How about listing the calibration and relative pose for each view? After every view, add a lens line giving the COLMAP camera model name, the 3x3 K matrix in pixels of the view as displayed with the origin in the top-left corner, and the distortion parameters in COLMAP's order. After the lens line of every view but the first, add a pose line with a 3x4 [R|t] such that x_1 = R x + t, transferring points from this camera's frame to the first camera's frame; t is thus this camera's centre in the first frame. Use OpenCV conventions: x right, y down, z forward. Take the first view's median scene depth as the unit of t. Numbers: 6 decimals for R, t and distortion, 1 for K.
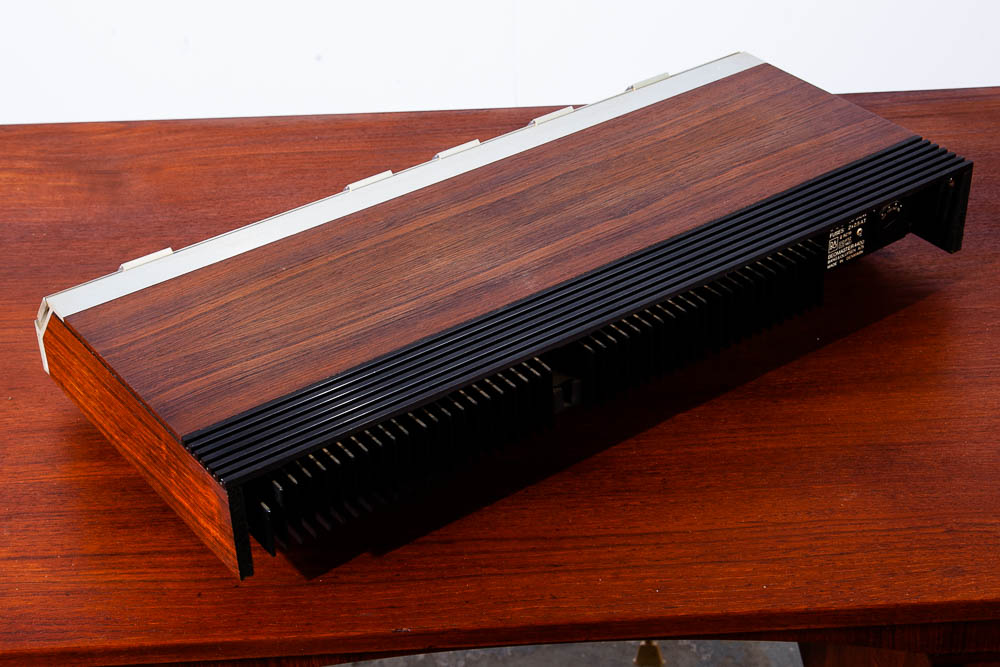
lens RADIAL K [[1648.1, 0, 500.0], [0, 1648.1, 333.5], [0, 0, 1]] dist [0.040782, -0.046507]
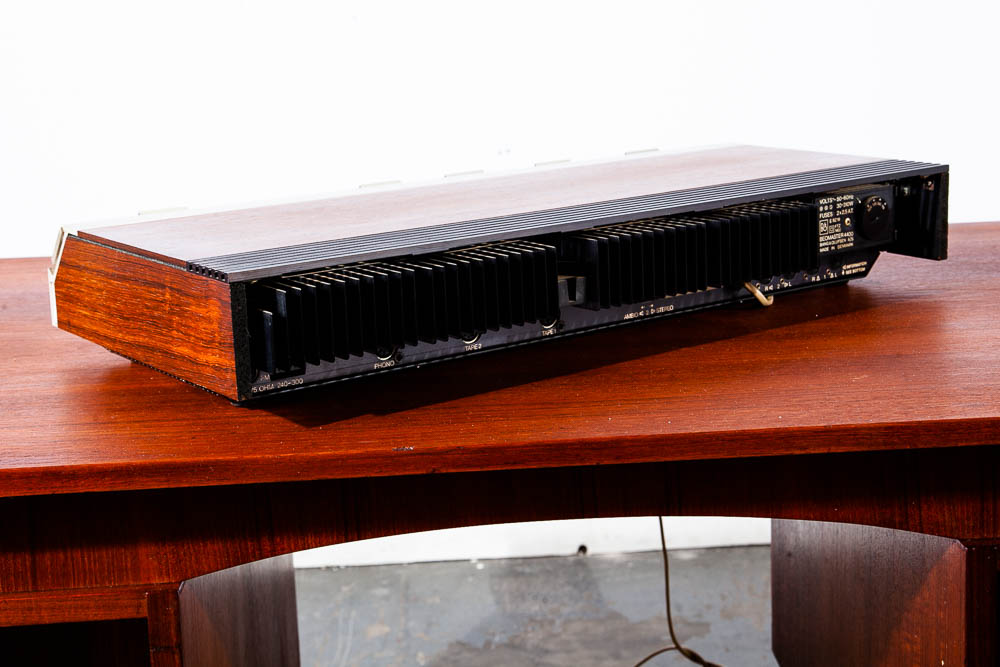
lens RADIAL K [[1548.7, 0, 500.0], [0, 1548.7, 333.5], [0, 0, 1]] dist [0.022799, 0.066287]
pose [[0.999985, -0.005108, 0.001780, -0.004110], [0.005405, 0.929716, -0.368238, 0.367506], [0.000226, 0.368242, 0.929730, 0.116601]]
